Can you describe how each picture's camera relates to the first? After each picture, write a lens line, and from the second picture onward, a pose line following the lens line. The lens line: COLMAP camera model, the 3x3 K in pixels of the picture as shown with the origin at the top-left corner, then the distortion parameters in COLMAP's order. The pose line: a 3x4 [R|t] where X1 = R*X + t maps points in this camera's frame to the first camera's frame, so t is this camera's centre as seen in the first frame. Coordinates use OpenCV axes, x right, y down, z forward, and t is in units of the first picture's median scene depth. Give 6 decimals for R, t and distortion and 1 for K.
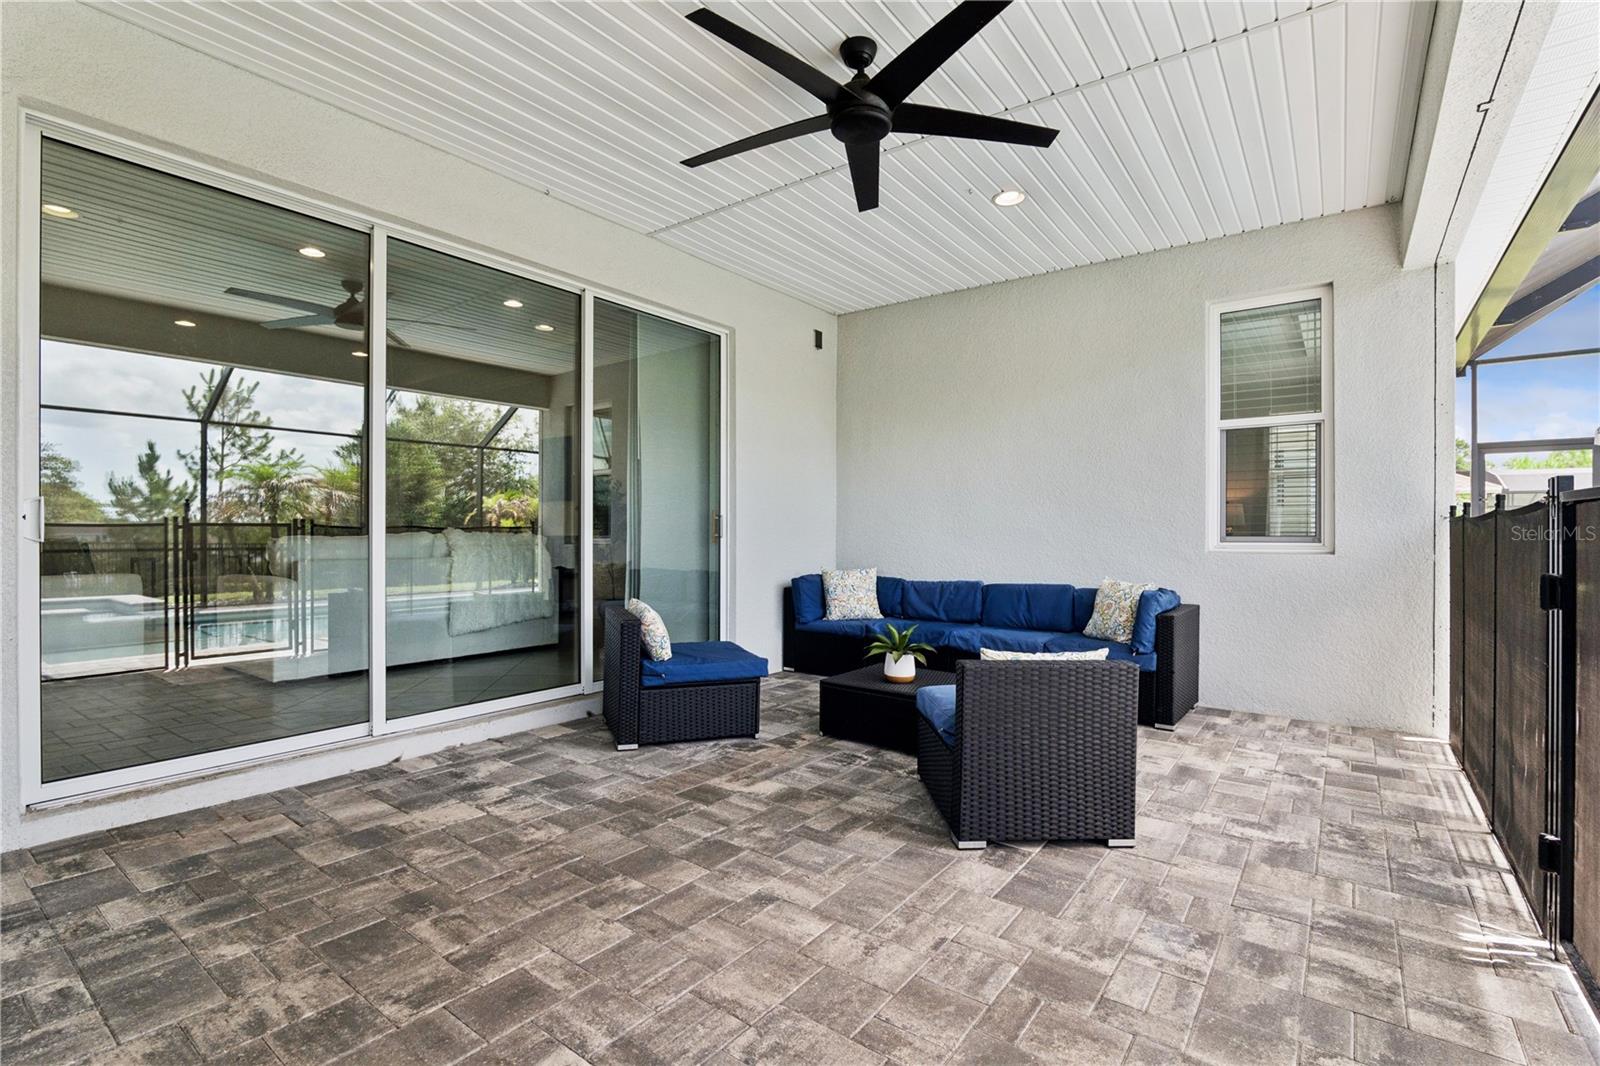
lens RADIAL K [[732.8, 0, 801.3], [0, 732.8, 530.4], [0, 0, 1]] dist [-0.004548, 0.000474]
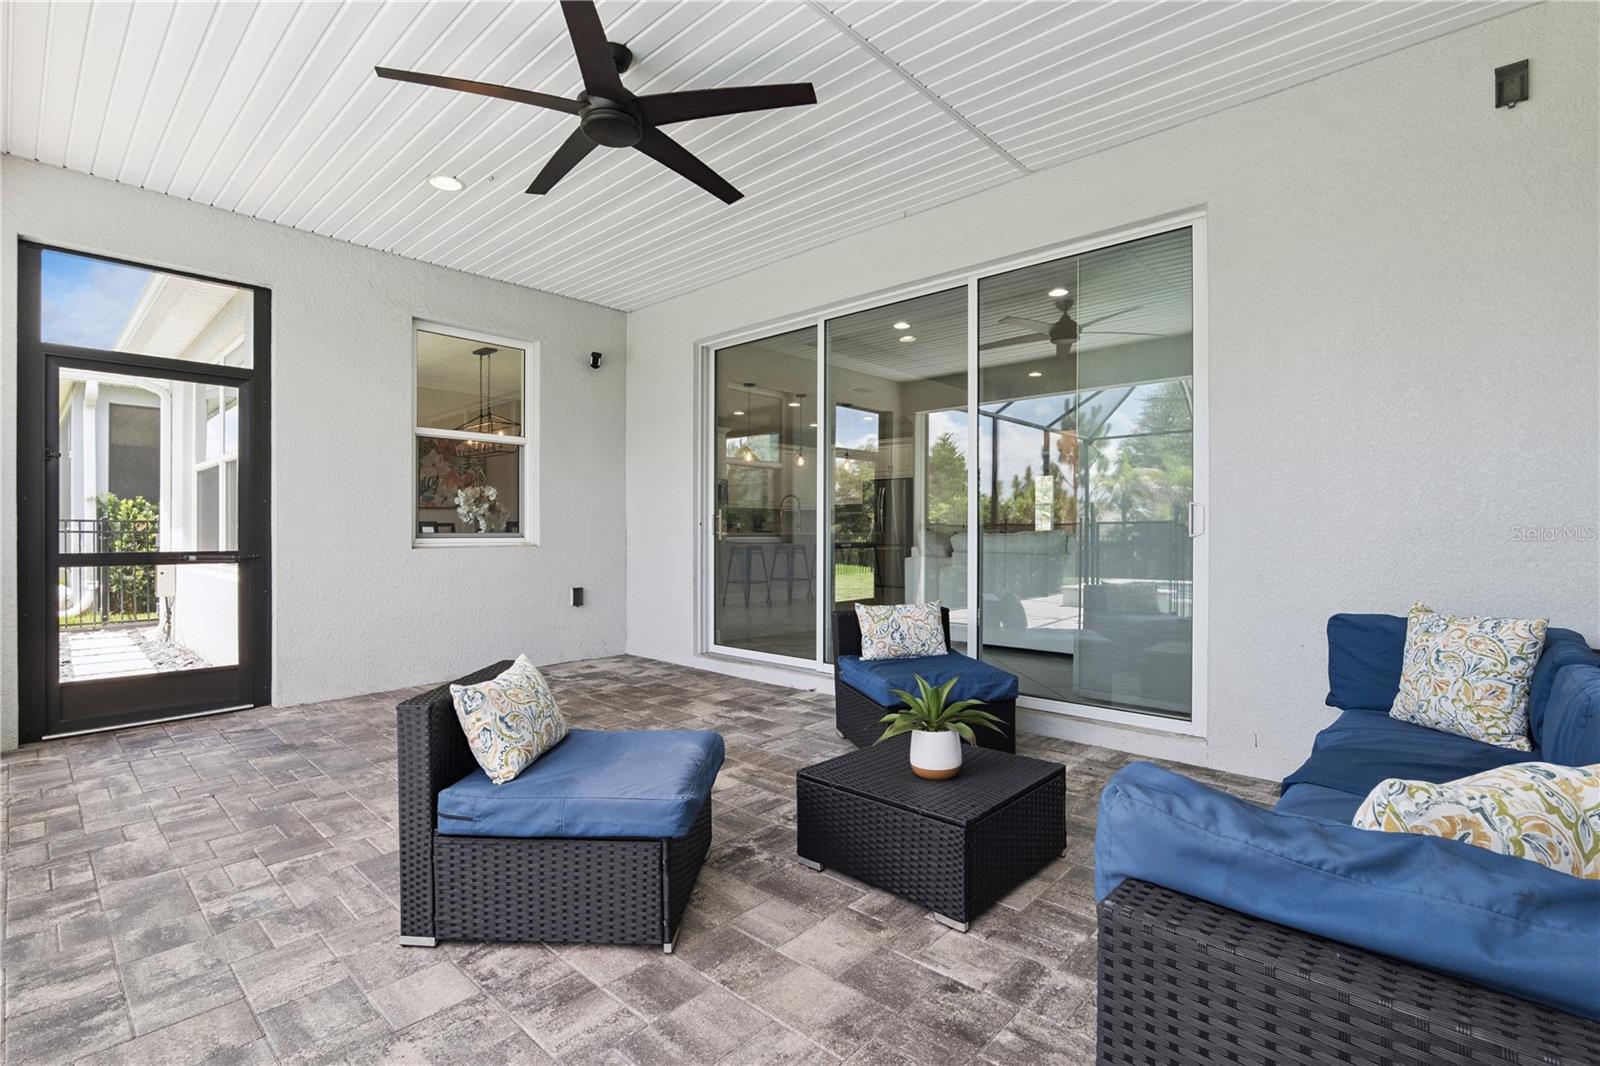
lens RADIAL K [[732.8, 0, 796.0], [0, 732.8, 539.1], [0, 0, 1]] dist [-0.004548, 0.000474]
pose [[-0.103288, 0.004510, -0.994641, 1.403759], [0.004300, 0.999982, 0.004088, 0.019451], [0.994642, -0.003855, -0.103305, 1.798464]]
